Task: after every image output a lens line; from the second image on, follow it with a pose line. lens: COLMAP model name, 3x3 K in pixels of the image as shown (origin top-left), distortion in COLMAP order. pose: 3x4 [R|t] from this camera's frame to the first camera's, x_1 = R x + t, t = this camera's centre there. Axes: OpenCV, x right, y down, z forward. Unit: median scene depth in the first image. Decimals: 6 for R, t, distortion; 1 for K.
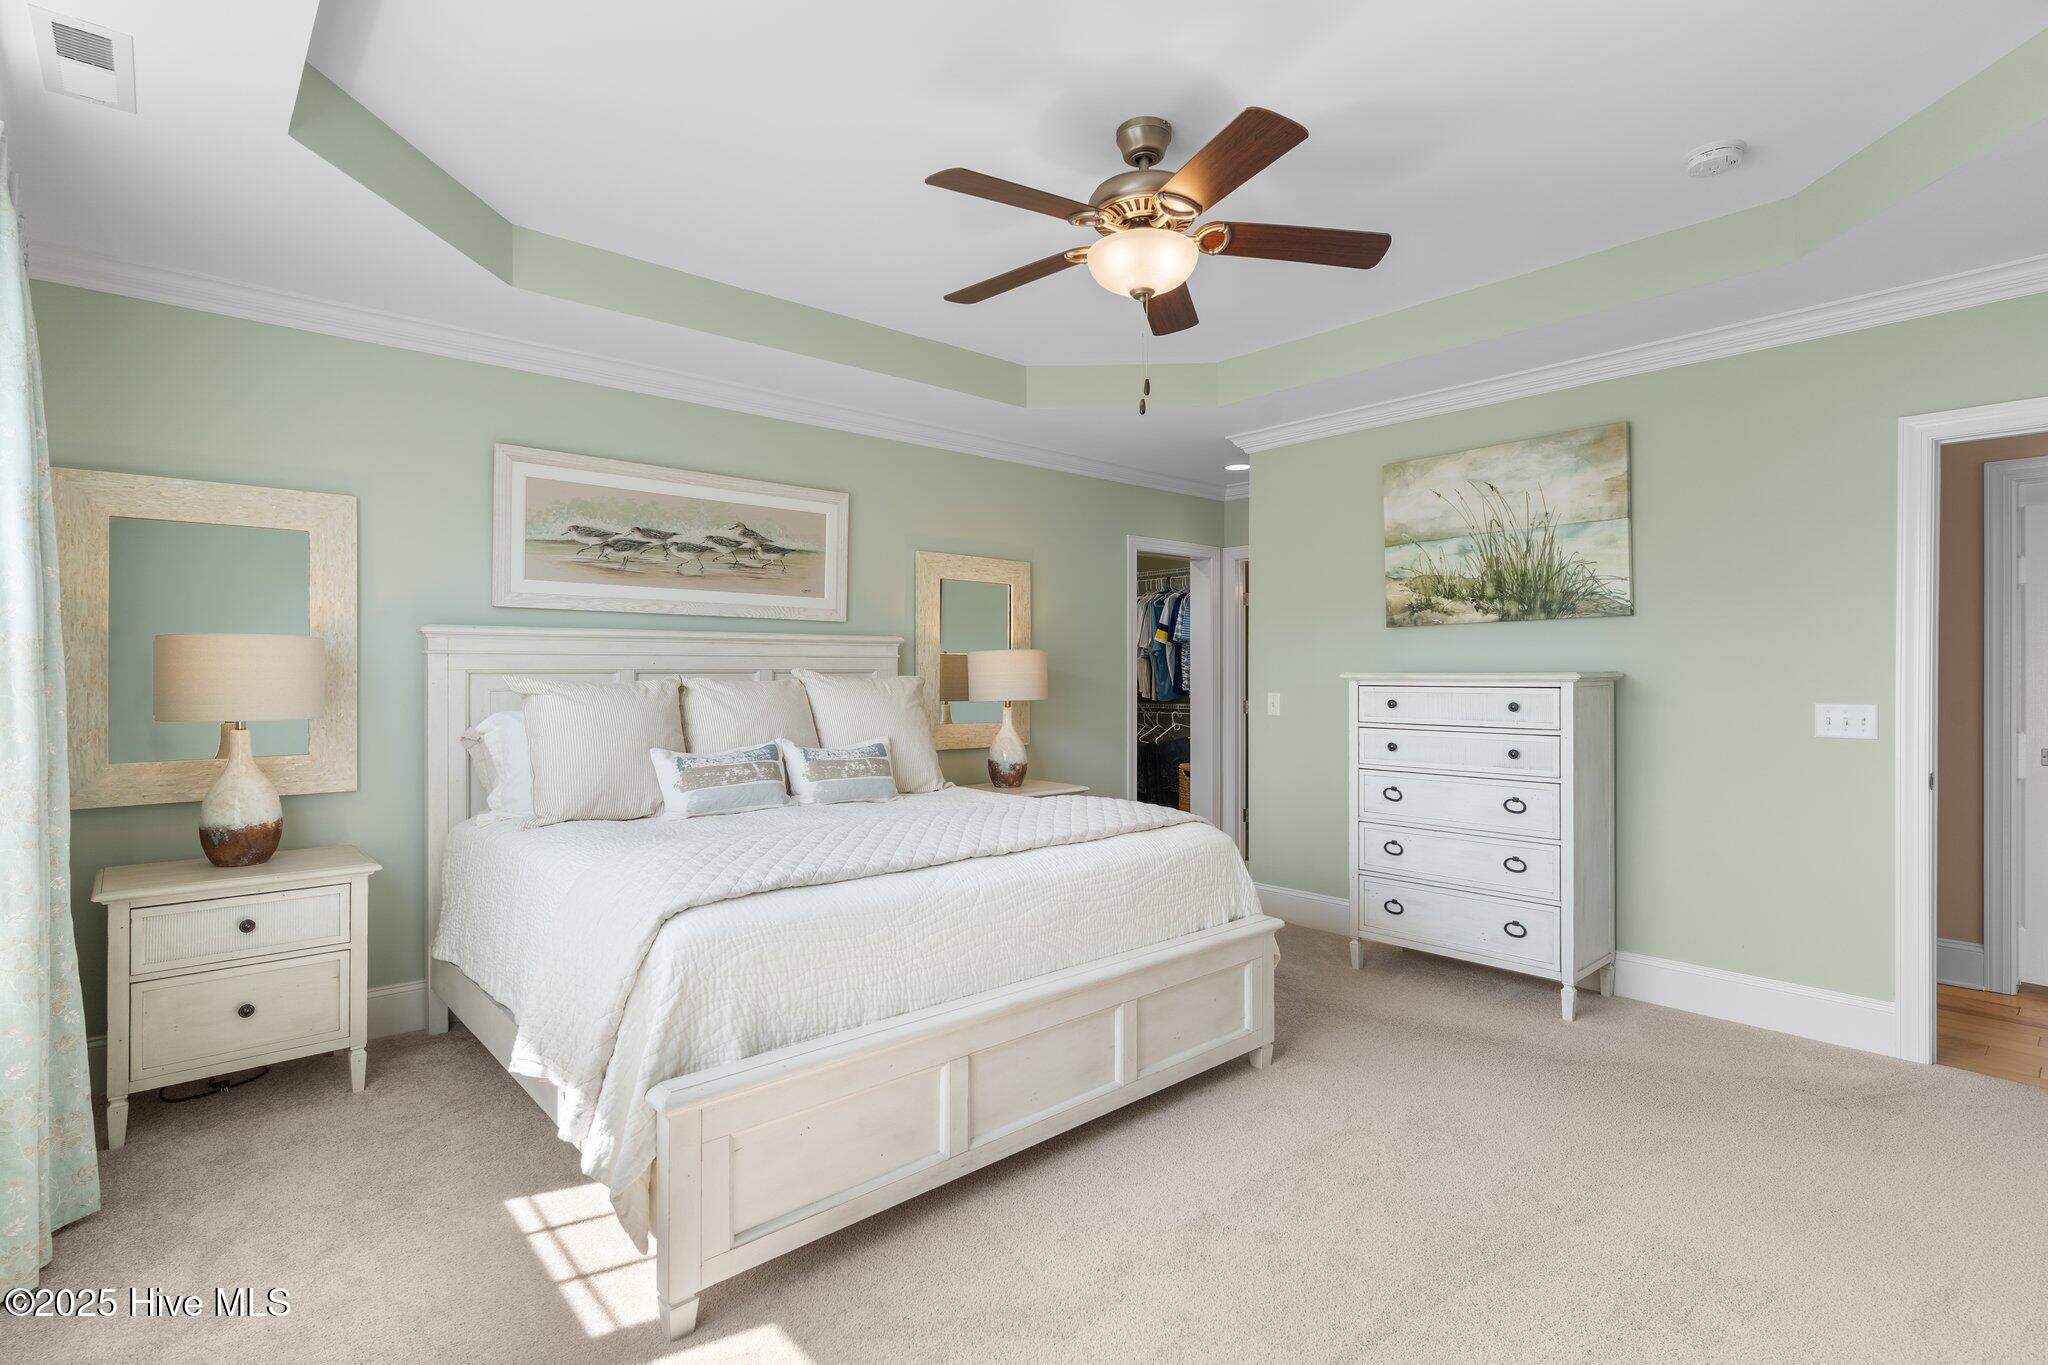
lens RADIAL K [[978.7, 0, 1054.3], [0, 978.7, 647.2], [0, 0, 1]] dist [0.003038, -0.000257]
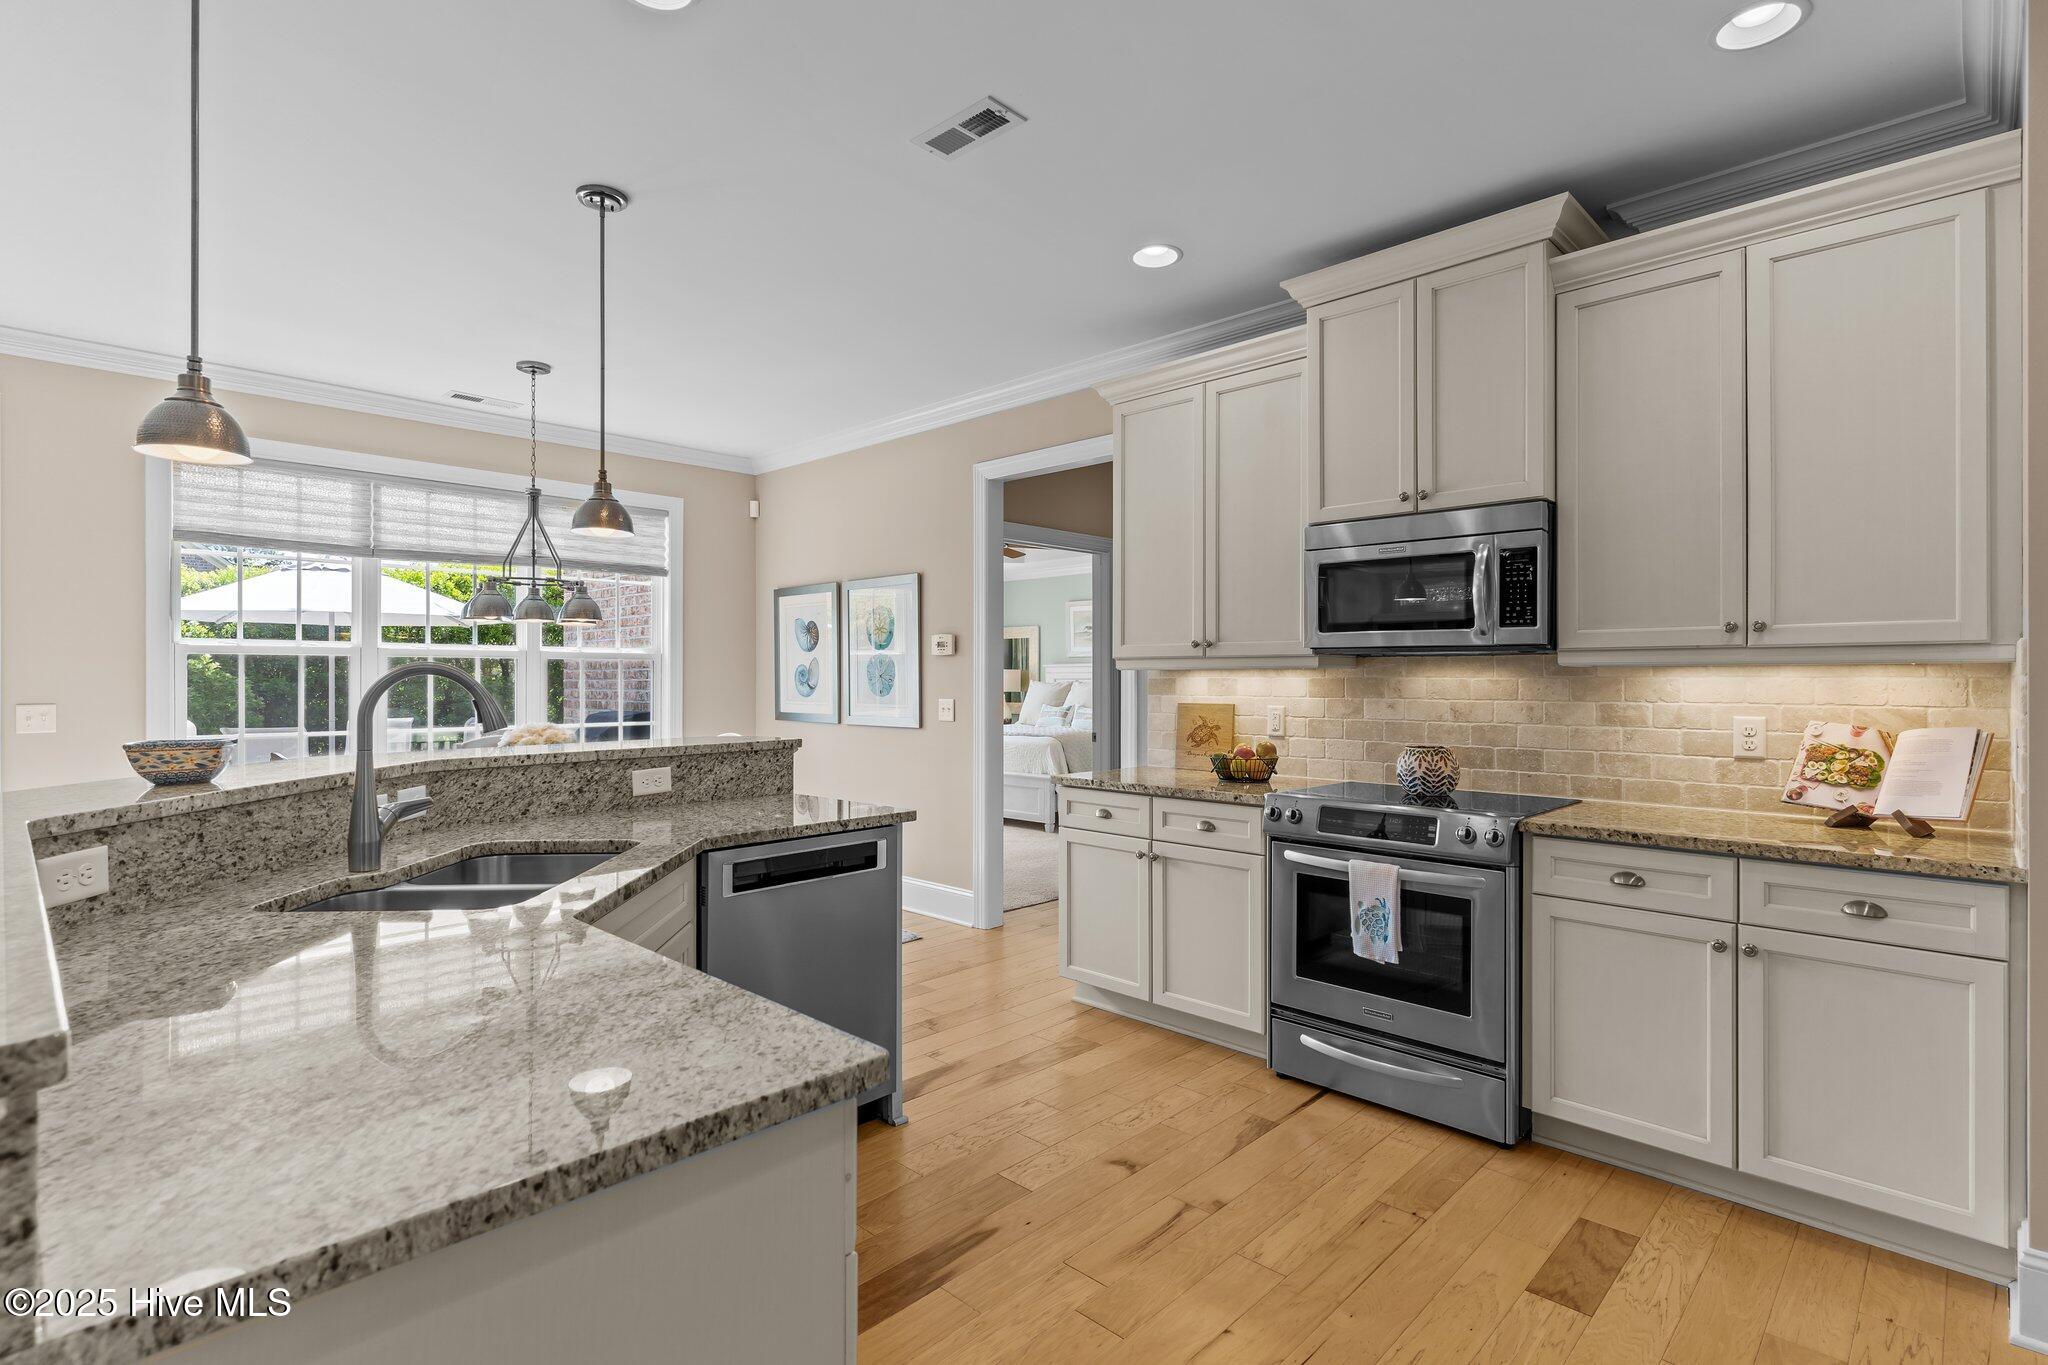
lens RADIAL K [[978.7, 0, 1018.0], [0, 978.7, 682.0], [0, 0, 1]] dist [0.003038, -0.000257]
pose [[0.069509, 0.004113, -0.997573, 2.127945], [0.026322, 0.999636, 0.005956, 0.010227], [0.997234, -0.026672, 0.069376, 0.563864]]
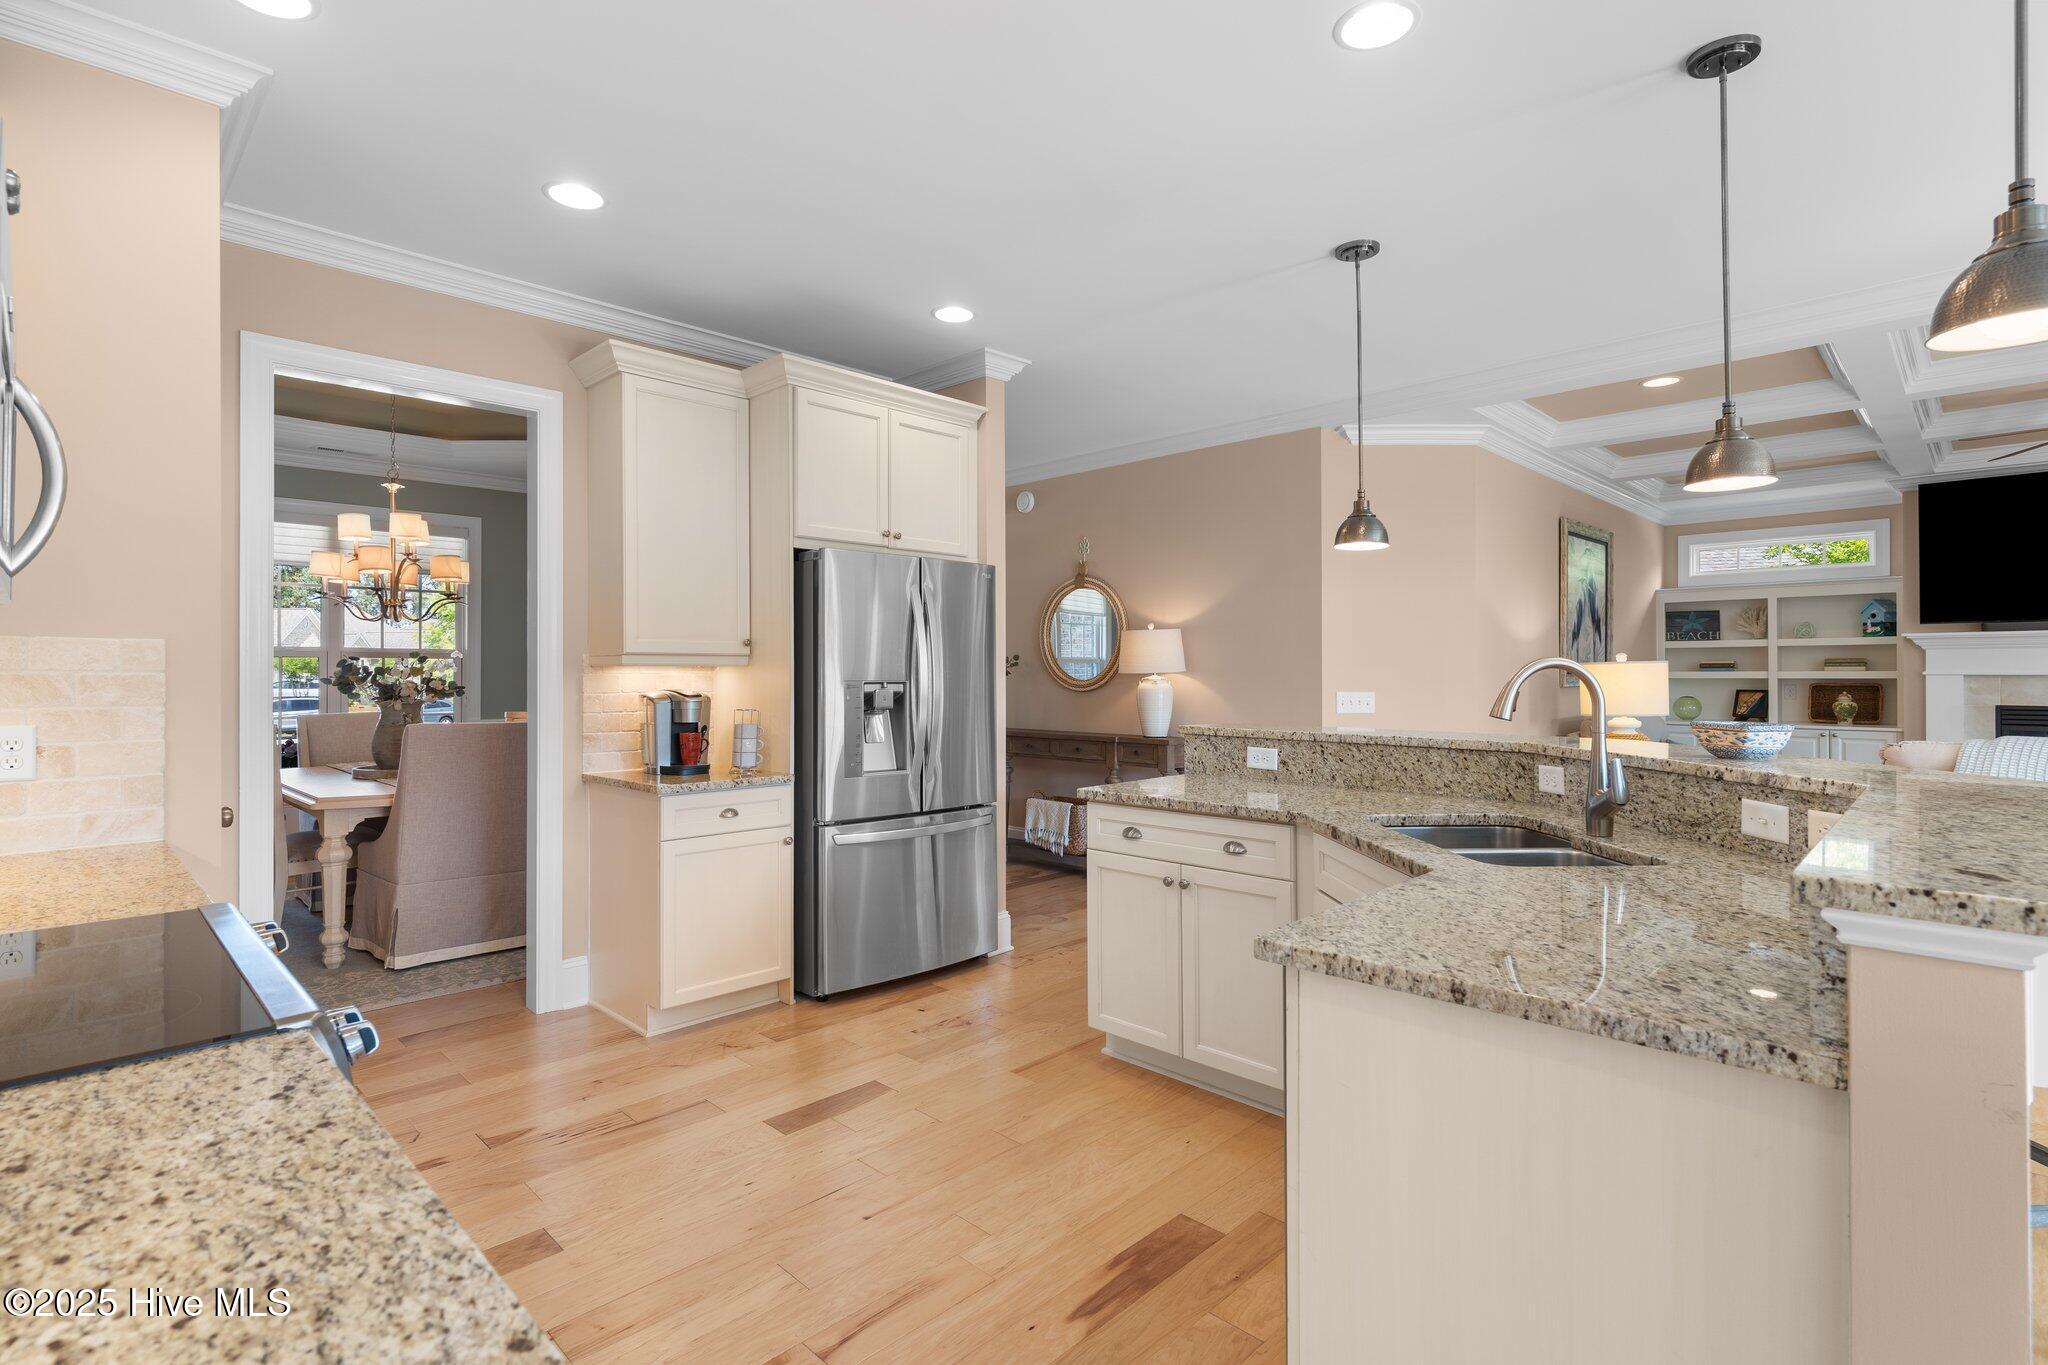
lens RADIAL K [[978.7, 0, 1003.2], [0, 978.7, 661.8], [0, 0, 1]] dist [0.003038, -0.000257]
pose [[-0.047494, 0.013475, 0.998781, 1.097892], [-0.024063, 0.999603, -0.014631, 0.013892], [-0.998582, -0.024729, -0.047151, 0.643615]]
